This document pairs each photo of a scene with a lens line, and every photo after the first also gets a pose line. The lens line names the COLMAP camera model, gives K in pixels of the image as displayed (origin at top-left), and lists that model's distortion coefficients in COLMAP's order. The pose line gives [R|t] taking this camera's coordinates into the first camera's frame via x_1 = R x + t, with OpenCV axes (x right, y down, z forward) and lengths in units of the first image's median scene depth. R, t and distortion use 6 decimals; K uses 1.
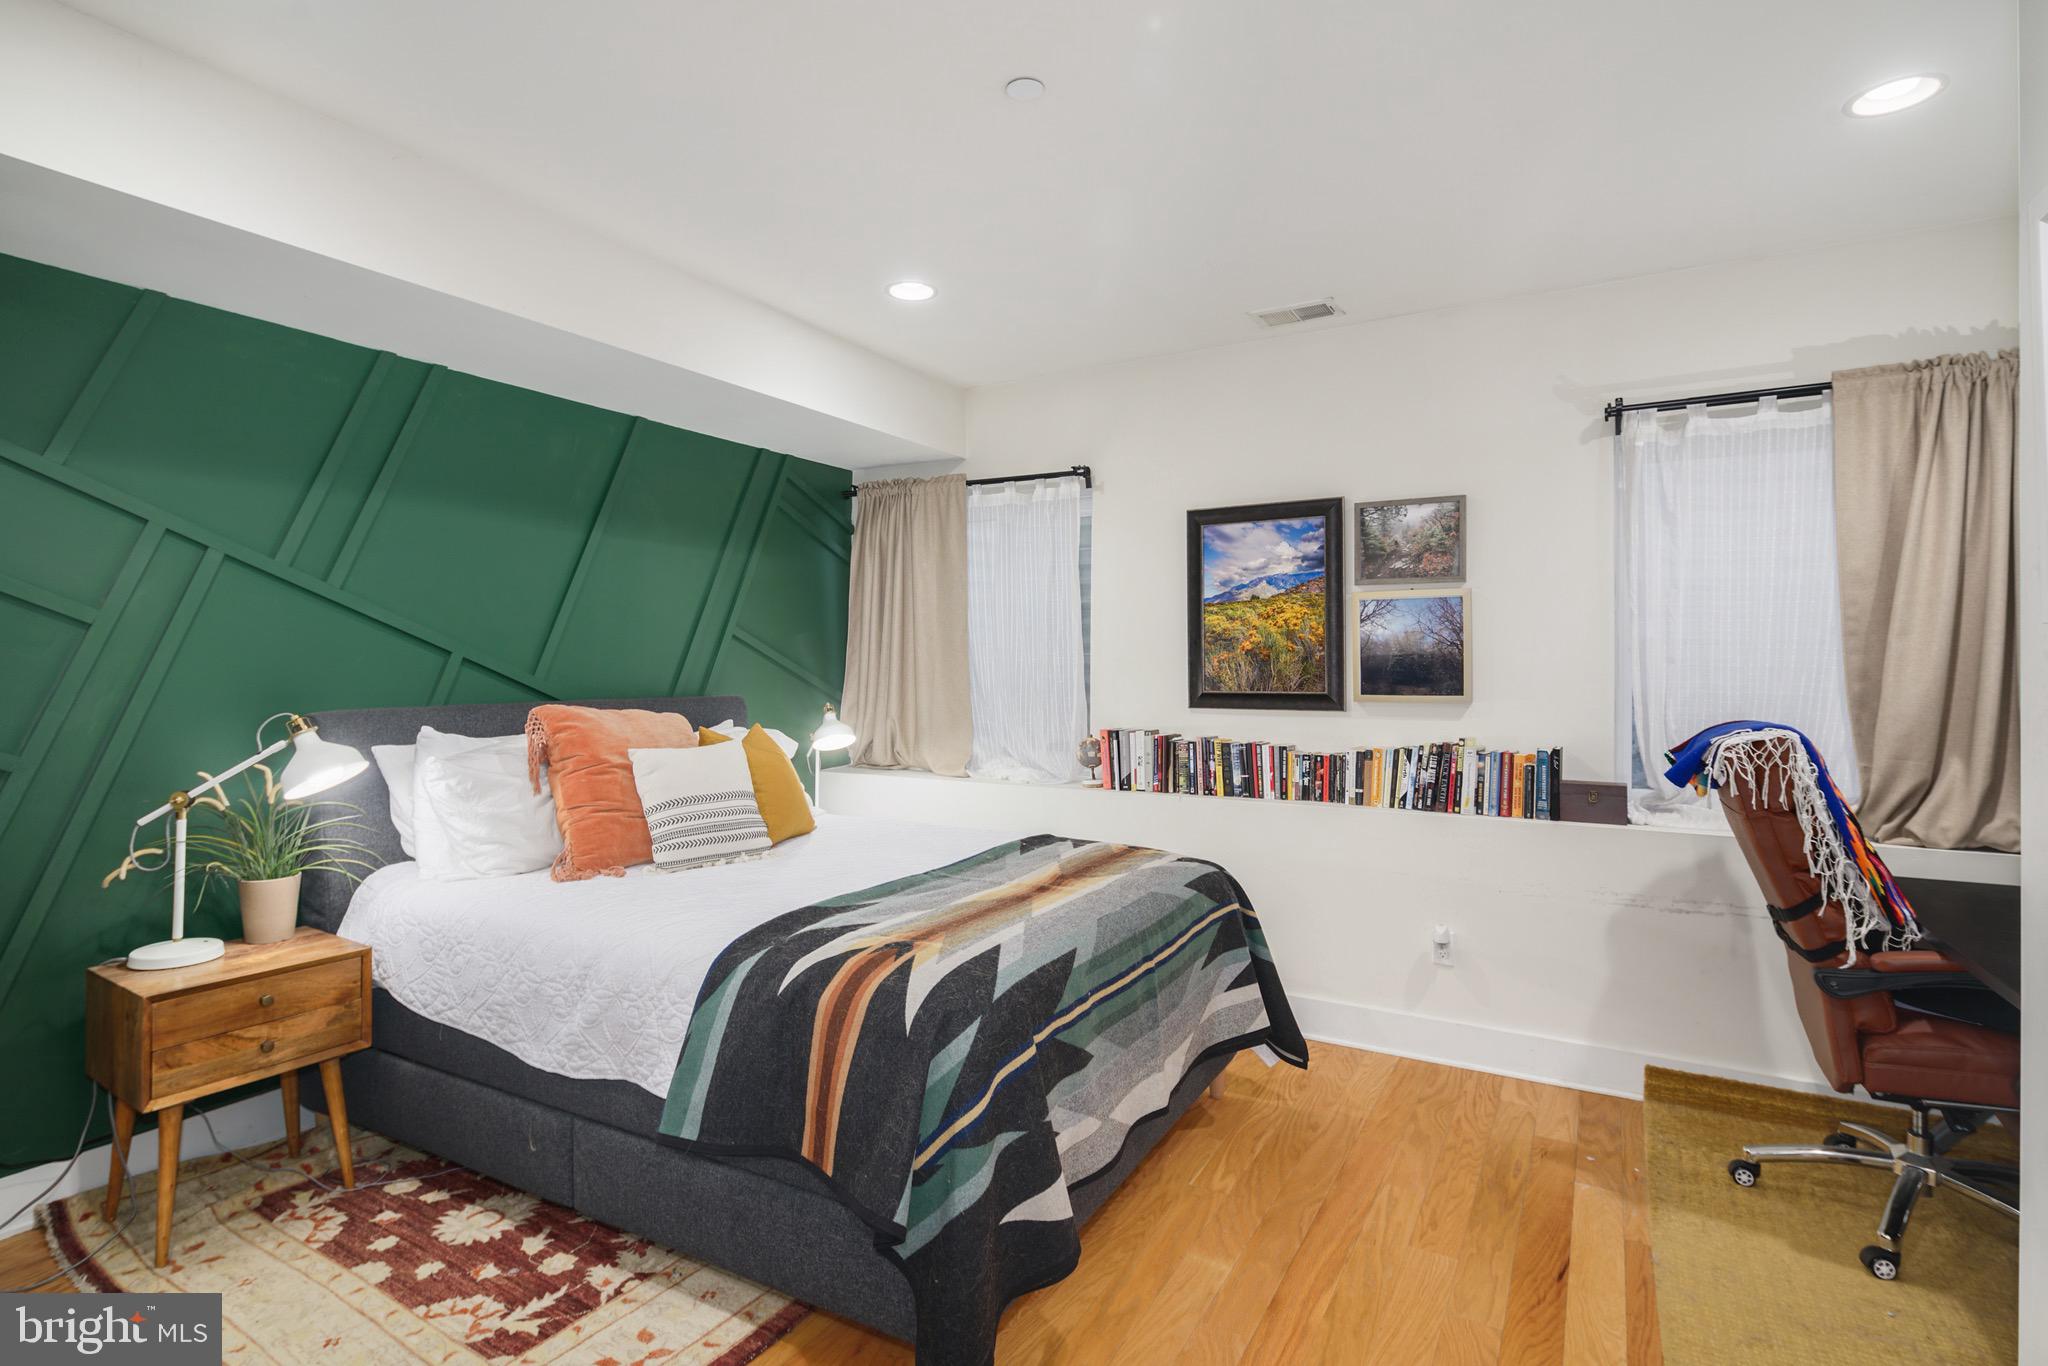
lens RADIAL K [[1050.2, 0, 1008.3], [0, 1050.2, 661.2], [0, 0, 1]] dist [-0.001538, -0.000179]
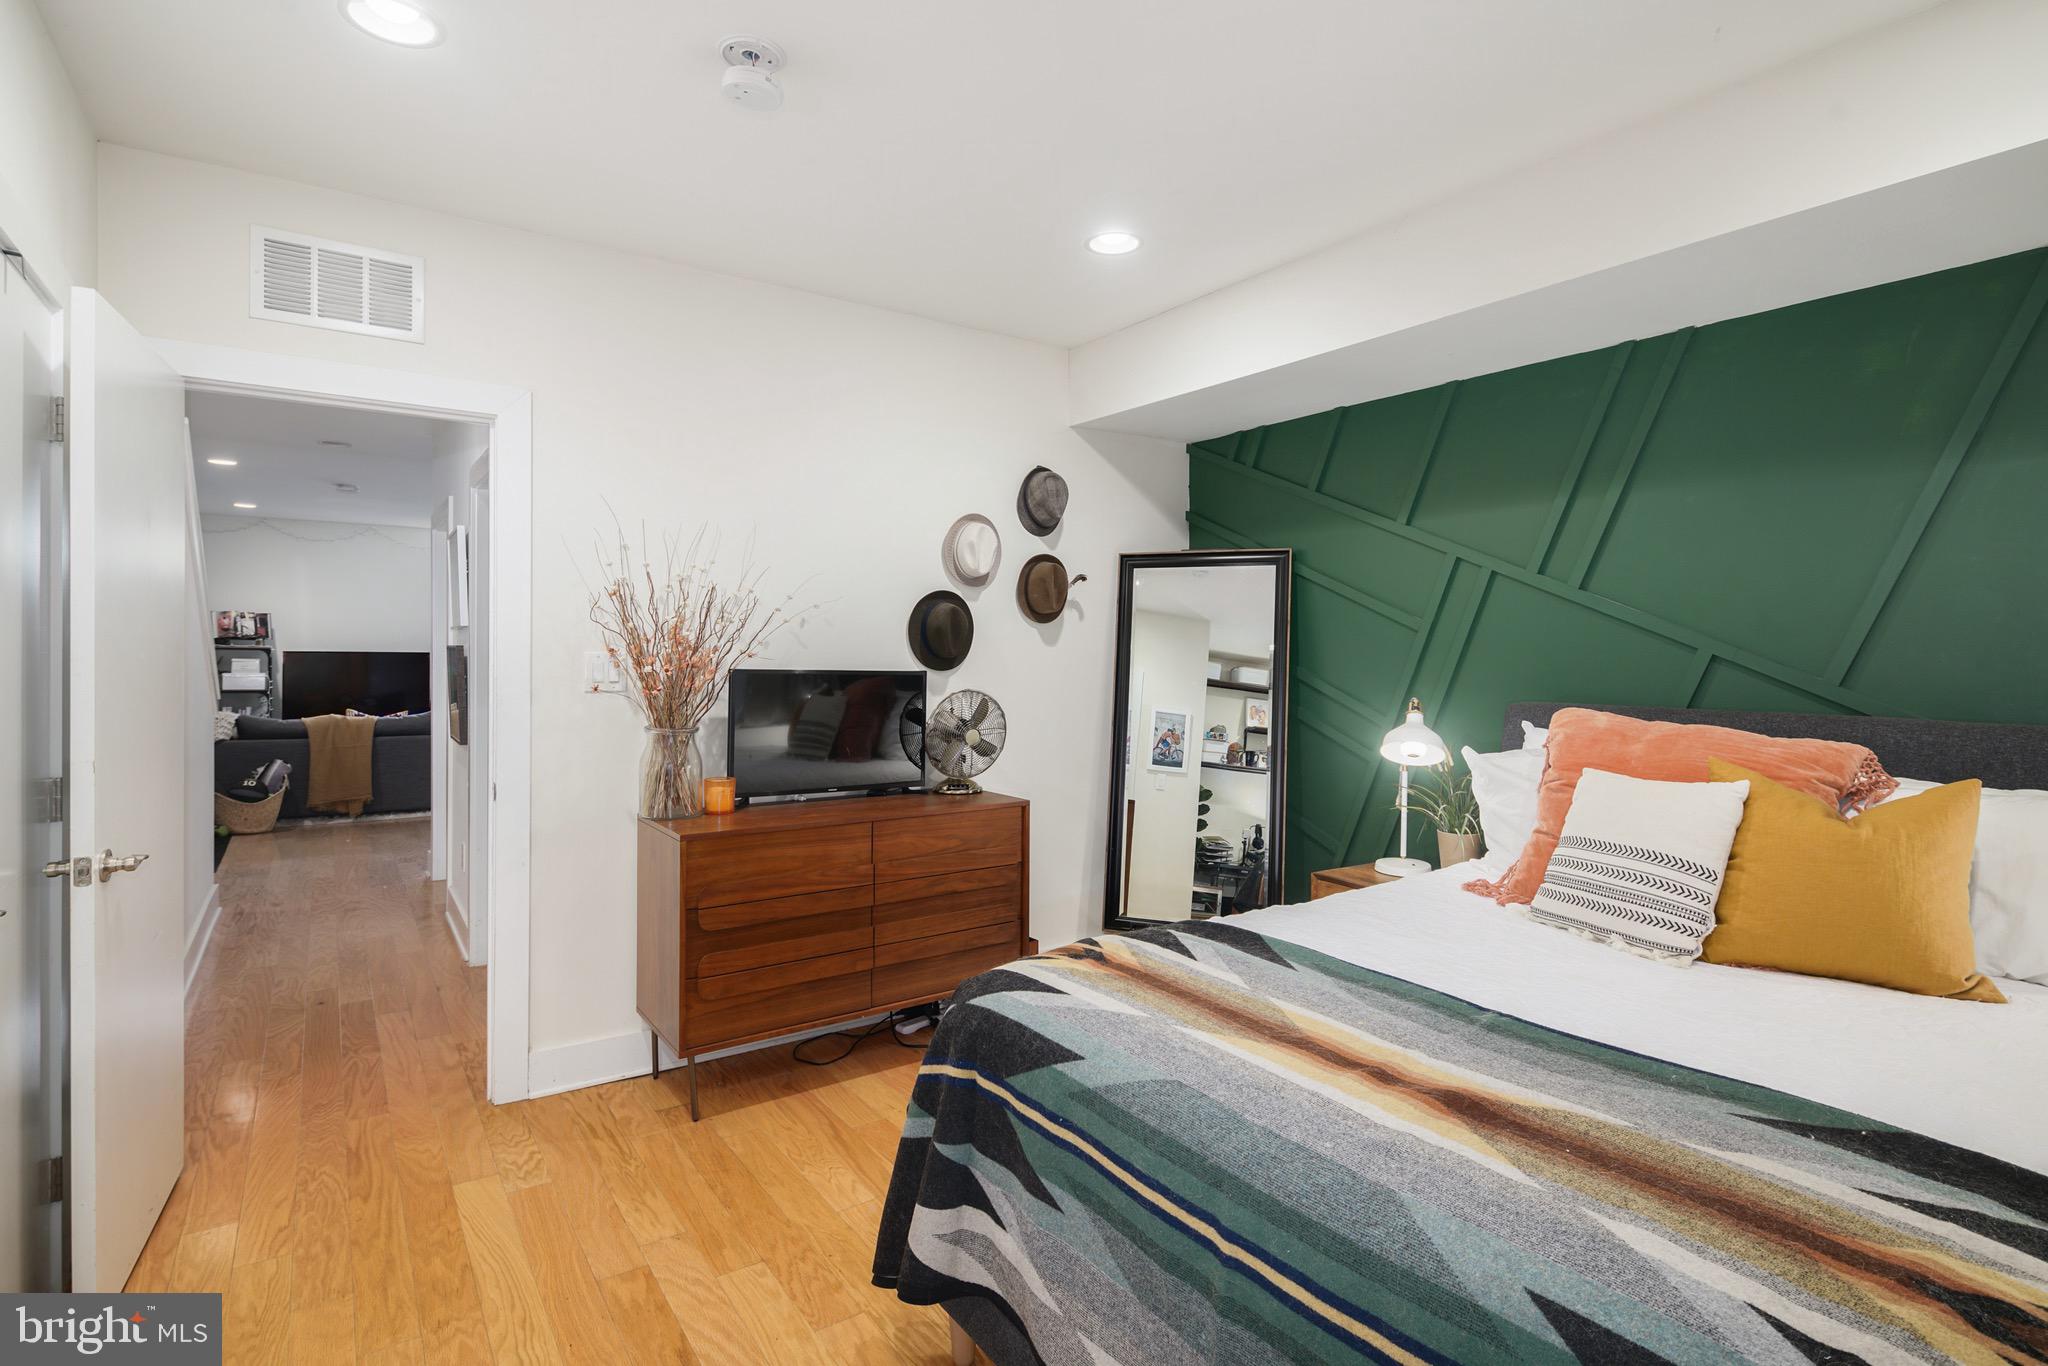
lens RADIAL K [[989.9, 0, 1017.0], [0, 989.9, 687.4], [0, 0, 1]] dist [-0.000214, -0.001031]
pose [[-0.437952, 0.027631, -0.898574, 0.587556], [-0.007070, 0.999391, 0.034177, -0.001910], [0.898971, 0.021321, -0.437490, 1.073071]]
